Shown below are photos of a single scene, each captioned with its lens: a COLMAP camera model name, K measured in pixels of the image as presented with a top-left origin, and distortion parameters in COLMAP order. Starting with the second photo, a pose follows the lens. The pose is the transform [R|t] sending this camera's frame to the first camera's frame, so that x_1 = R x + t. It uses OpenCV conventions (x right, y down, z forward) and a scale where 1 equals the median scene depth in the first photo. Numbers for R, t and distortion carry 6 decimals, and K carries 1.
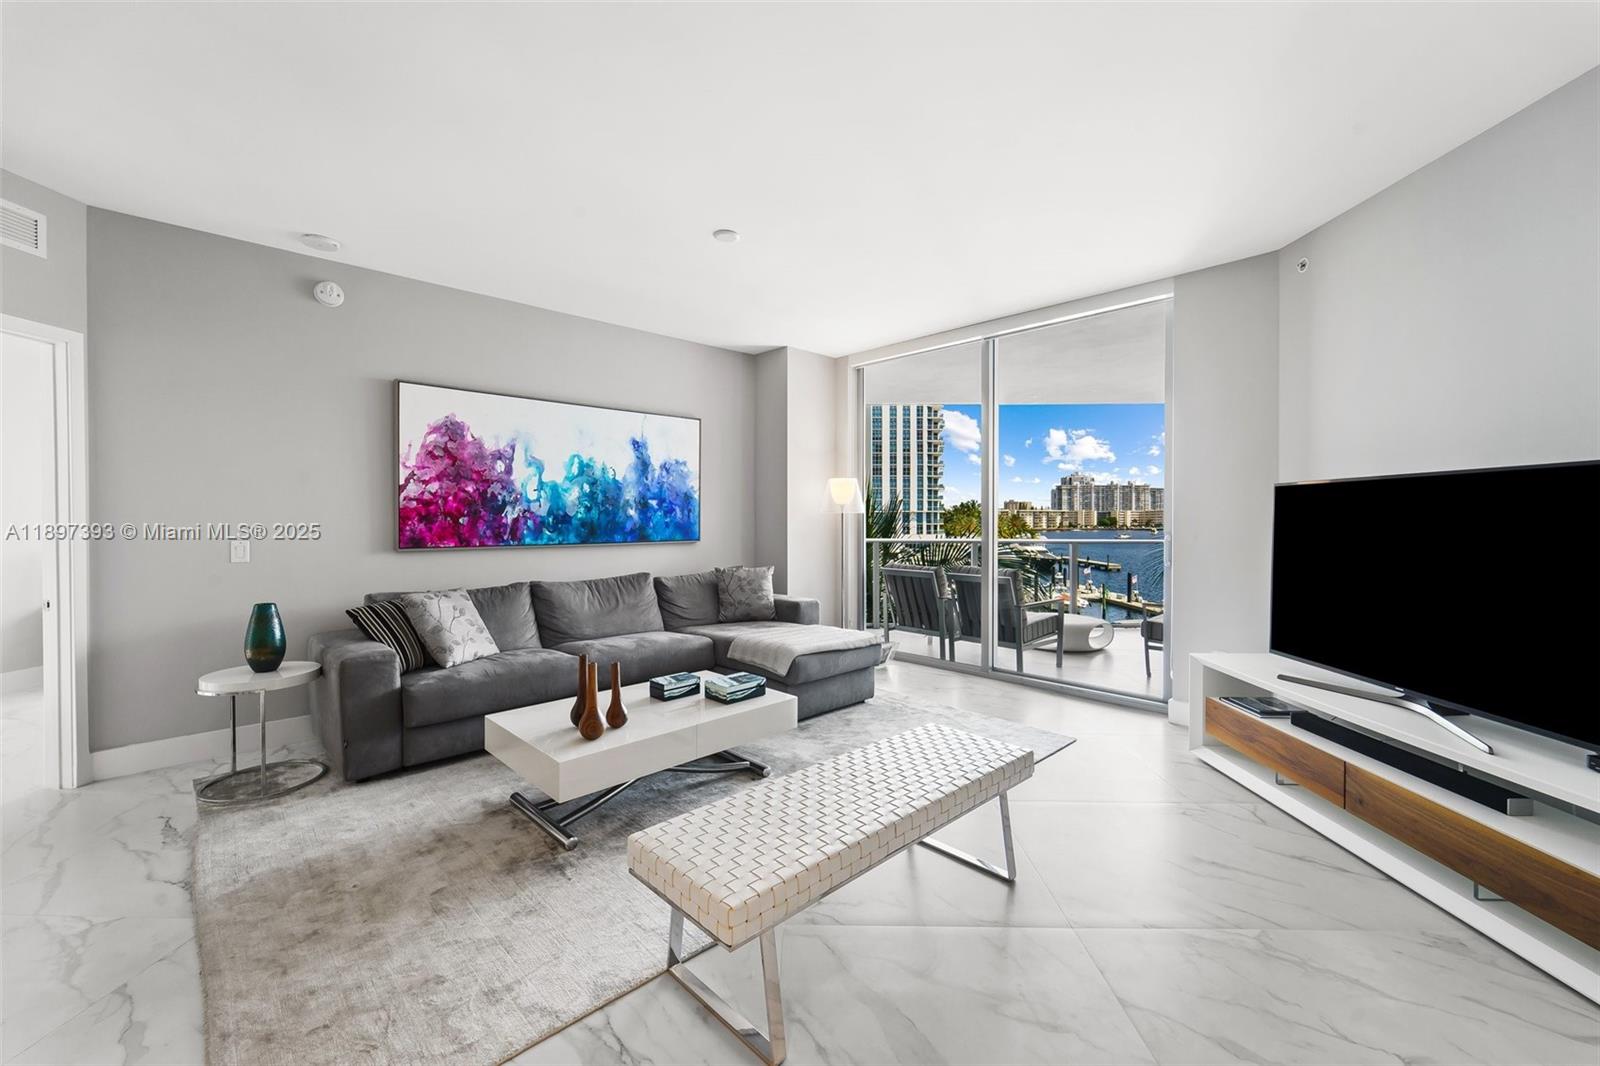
lens RADIAL K [[634.9, 0, 797.8], [0, 634.9, 524.9], [0, 0, 1]] dist [0.000235, -0.000076]
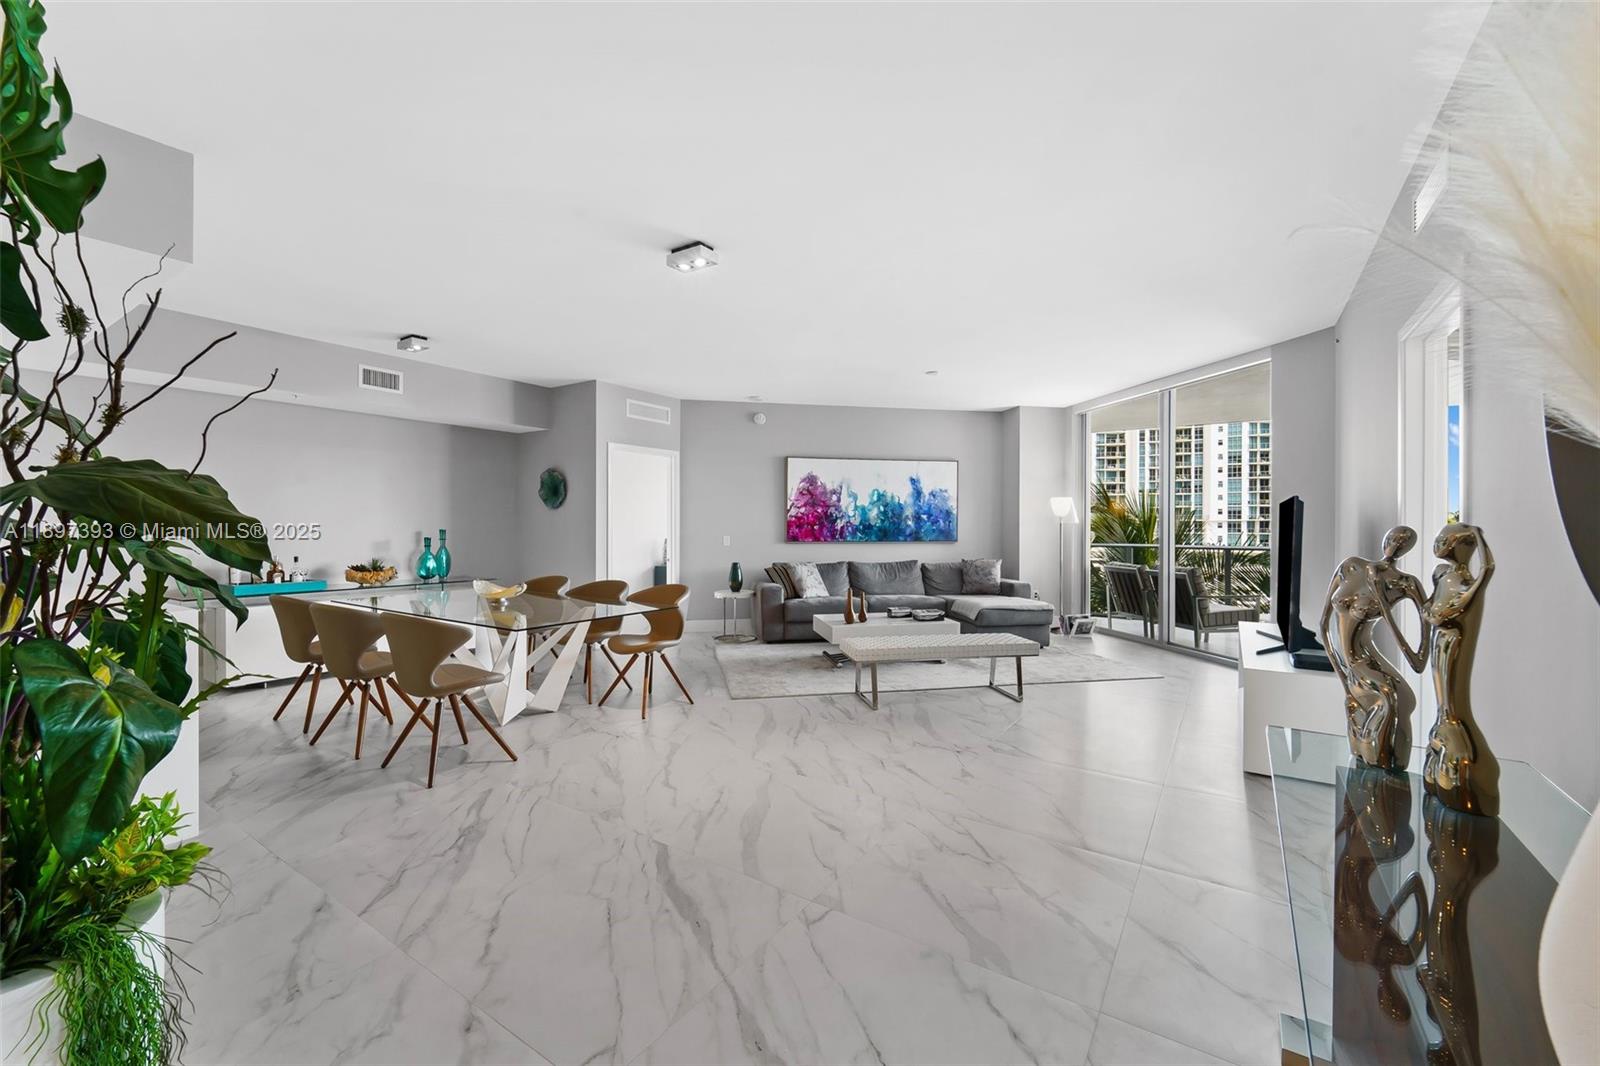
lens RADIAL K [[634.9, 0, 797.8], [0, 634.9, 524.9], [0, 0, 1]] dist [0.000235, -0.000076]
pose [[0.835449, 0.001776, -0.549565, 0.450711], [-0.009409, 0.999894, -0.011072, 0.006988], [0.549487, 0.014421, 0.835378, -0.588094]]
